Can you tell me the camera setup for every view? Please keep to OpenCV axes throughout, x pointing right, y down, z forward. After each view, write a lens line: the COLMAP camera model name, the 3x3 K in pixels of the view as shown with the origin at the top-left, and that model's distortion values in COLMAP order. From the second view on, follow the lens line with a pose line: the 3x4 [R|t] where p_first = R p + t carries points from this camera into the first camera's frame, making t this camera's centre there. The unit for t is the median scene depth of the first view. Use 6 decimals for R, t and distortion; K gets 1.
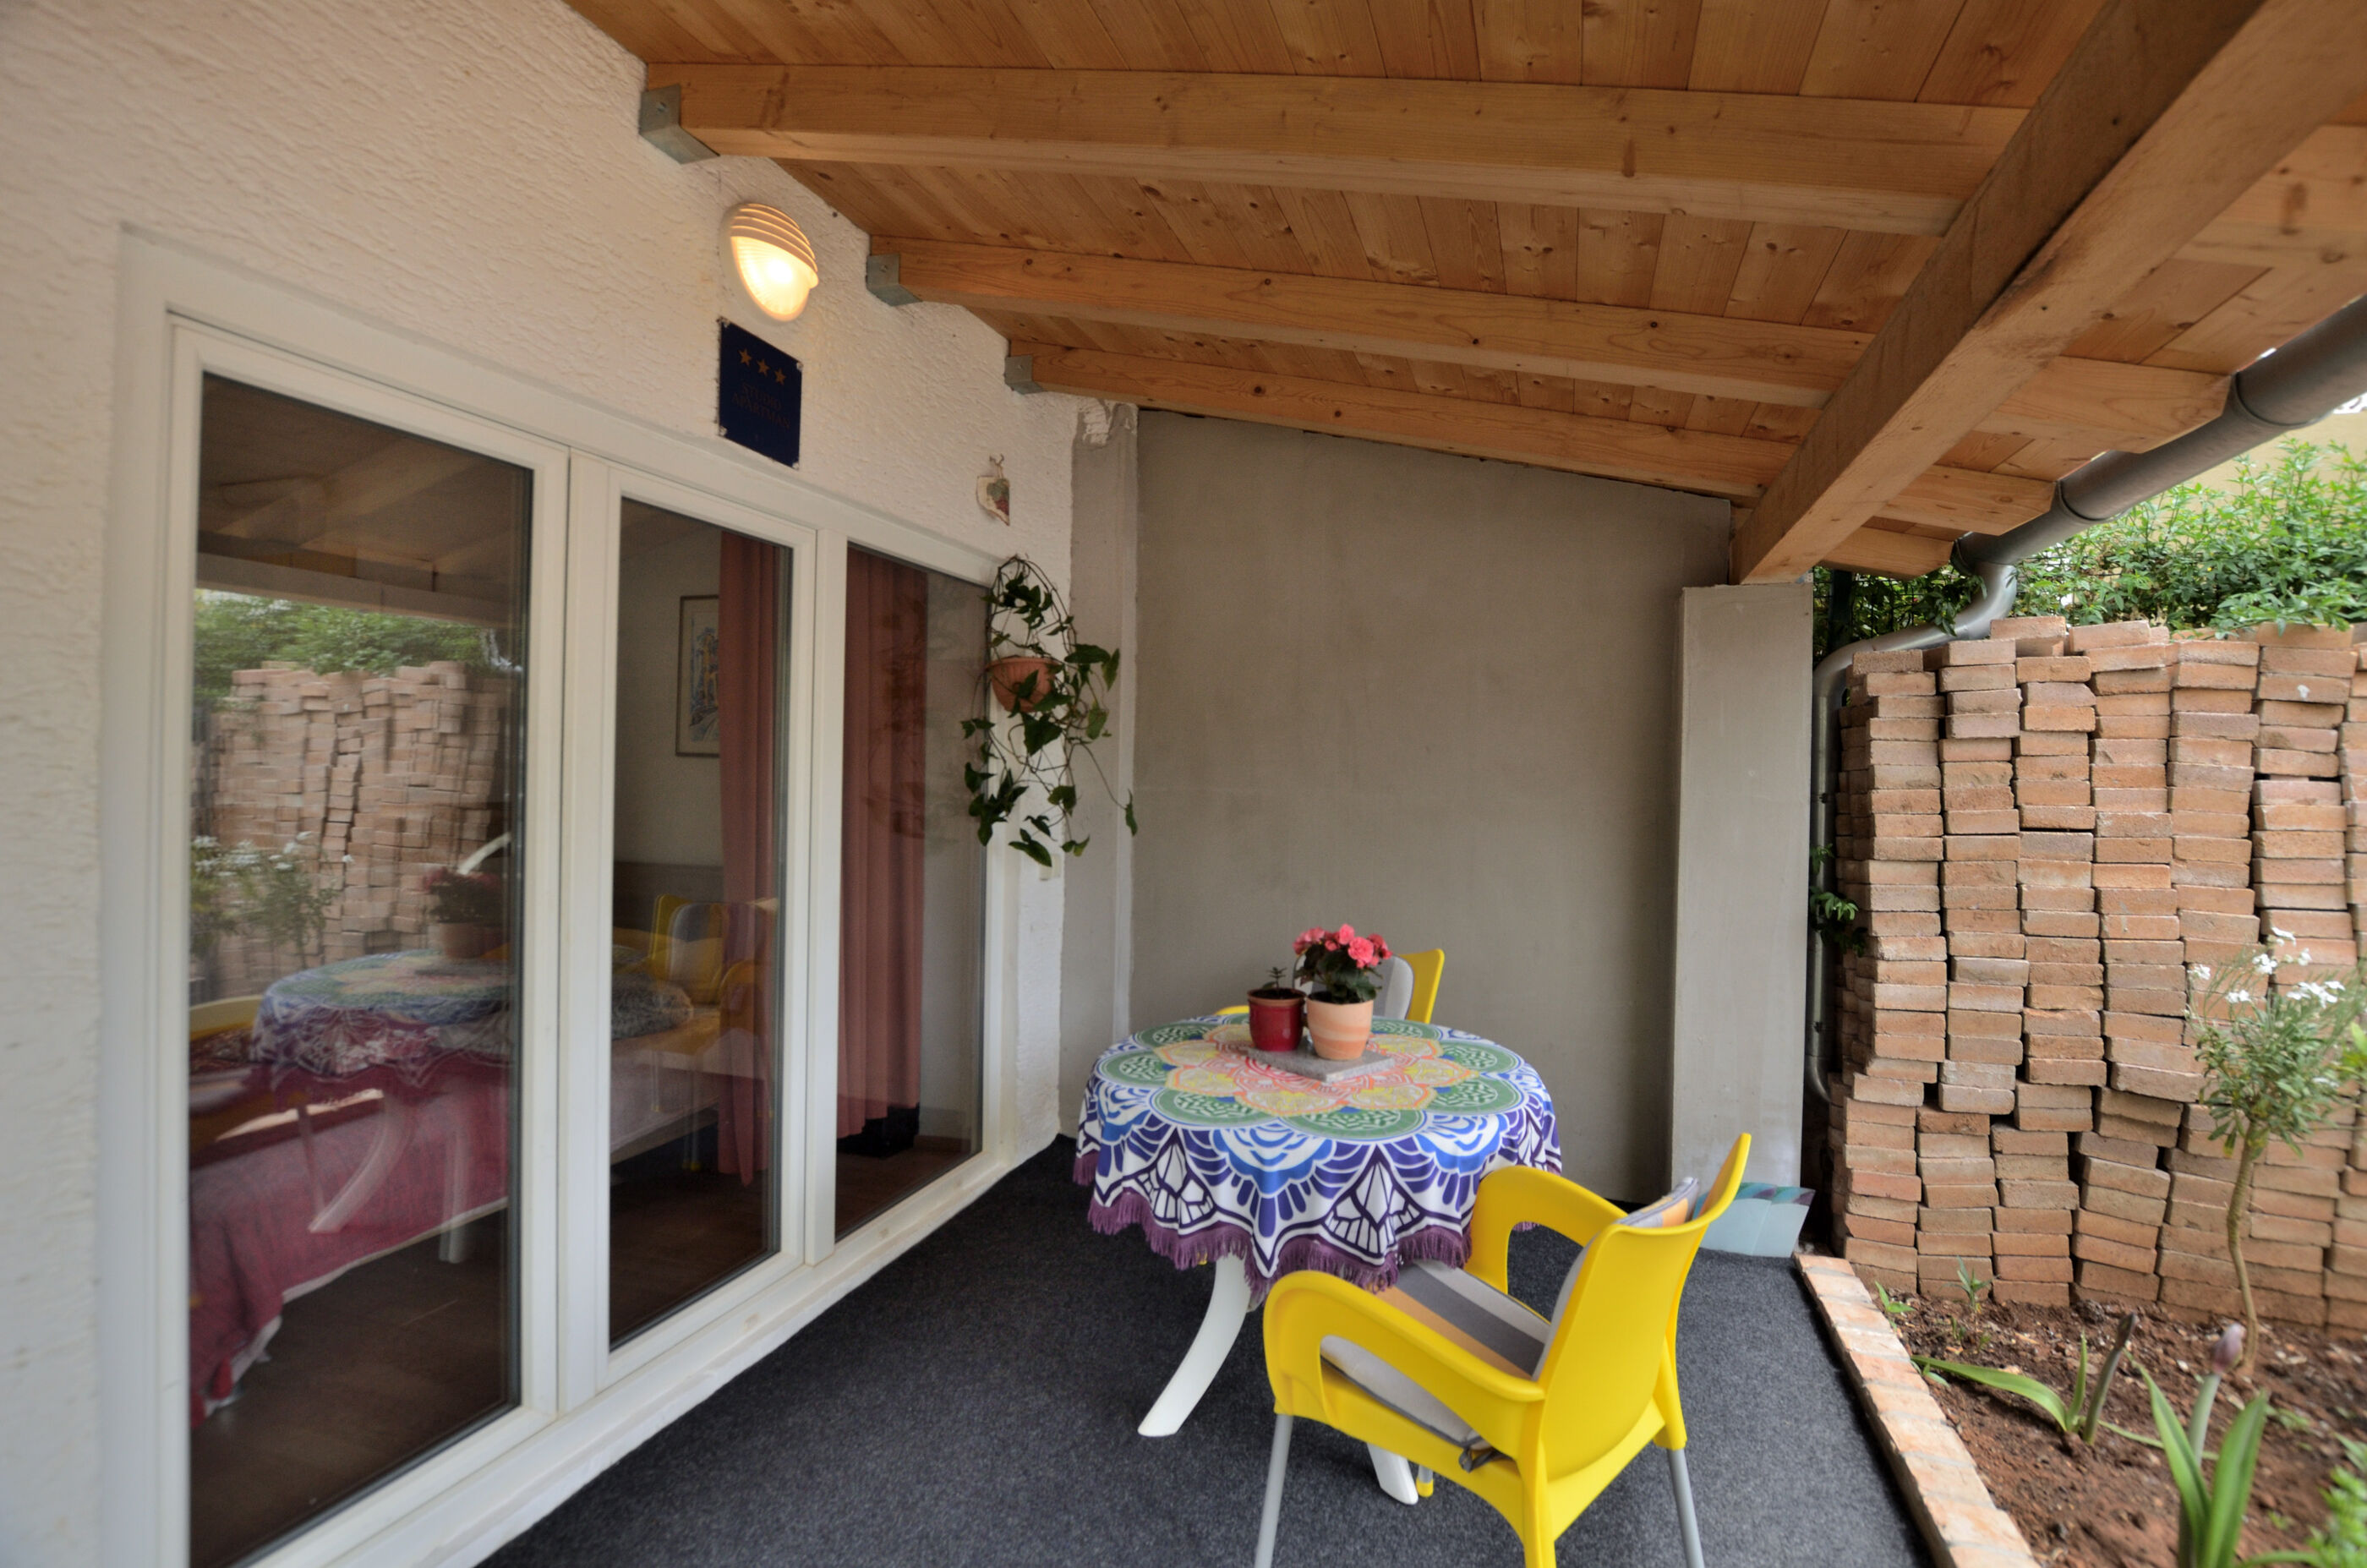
lens RADIAL K [[1044.7, 0, 1178.1], [0, 1044.7, 780.9], [0, 0, 1]] dist [-0.012402, -0.000216]
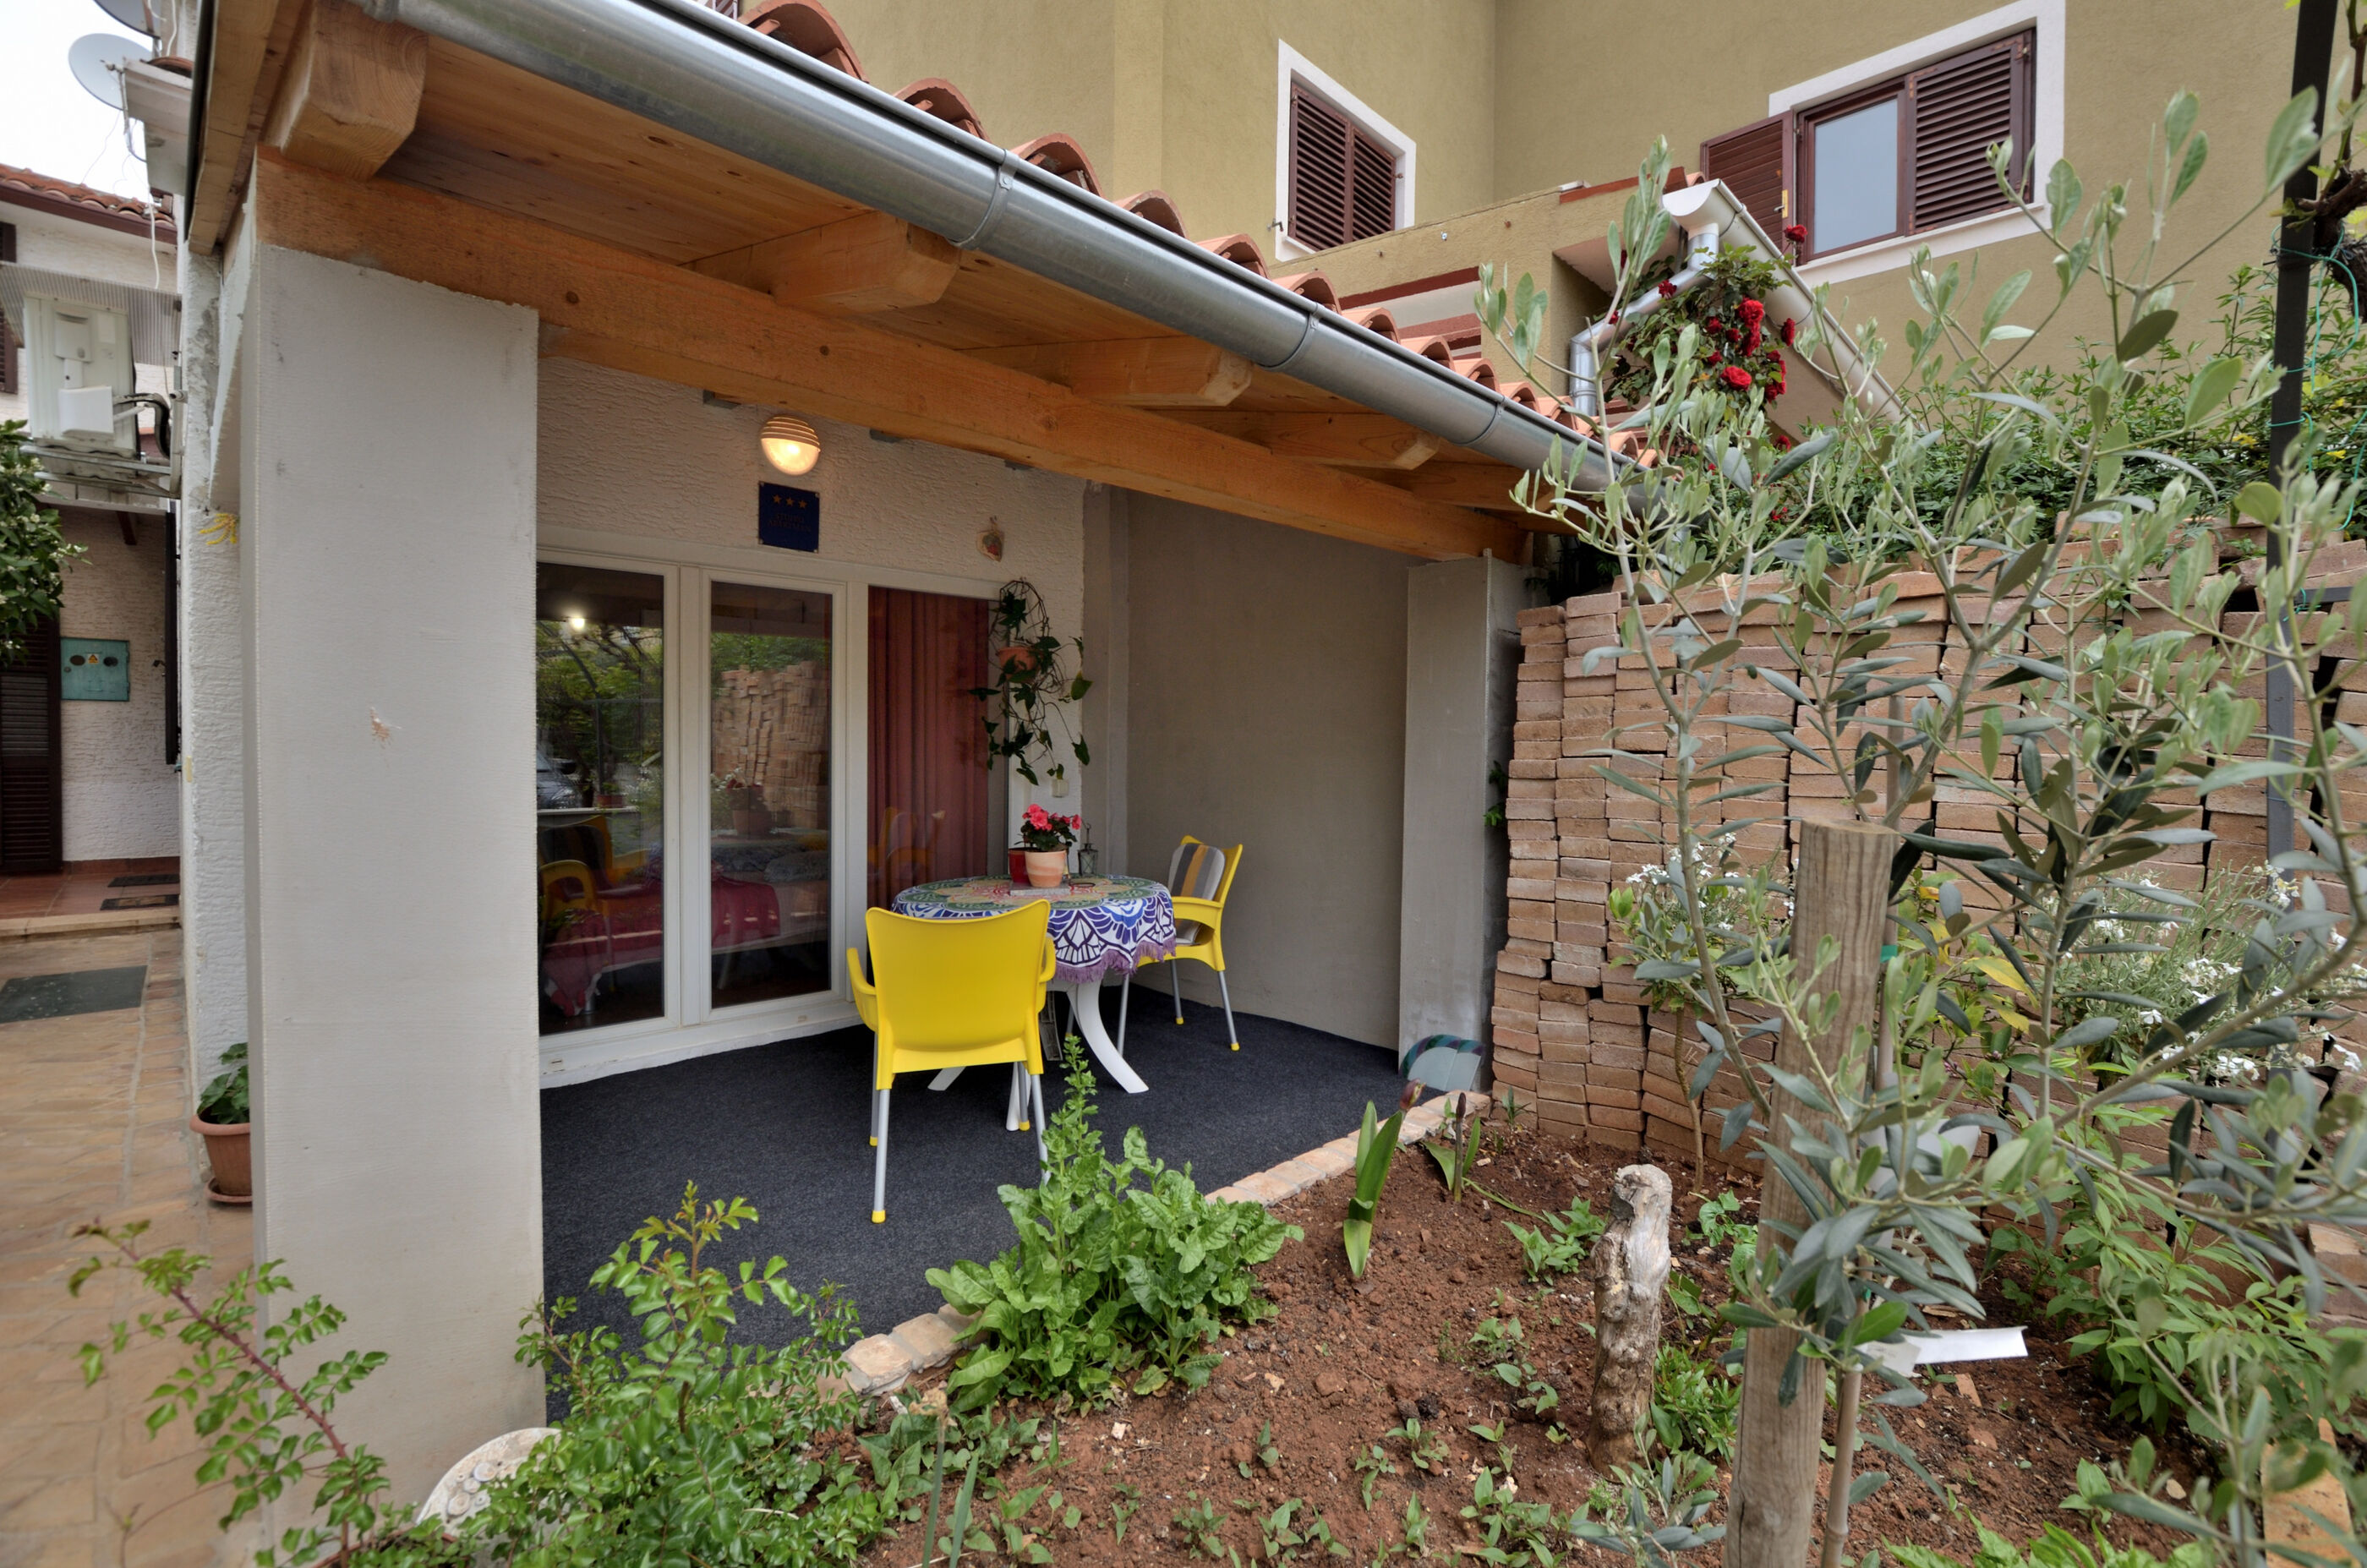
lens RADIAL K [[1044.7, 0, 1194.3], [0, 1044.7, 782.3], [0, 0, 1]] dist [-0.012402, -0.000216]
pose [[0.890250, 0.010408, -0.455354, 0.927335], [0.001279, 0.999678, 0.025350, 0.049977], [0.455471, -0.023150, 0.889950, -0.290284]]
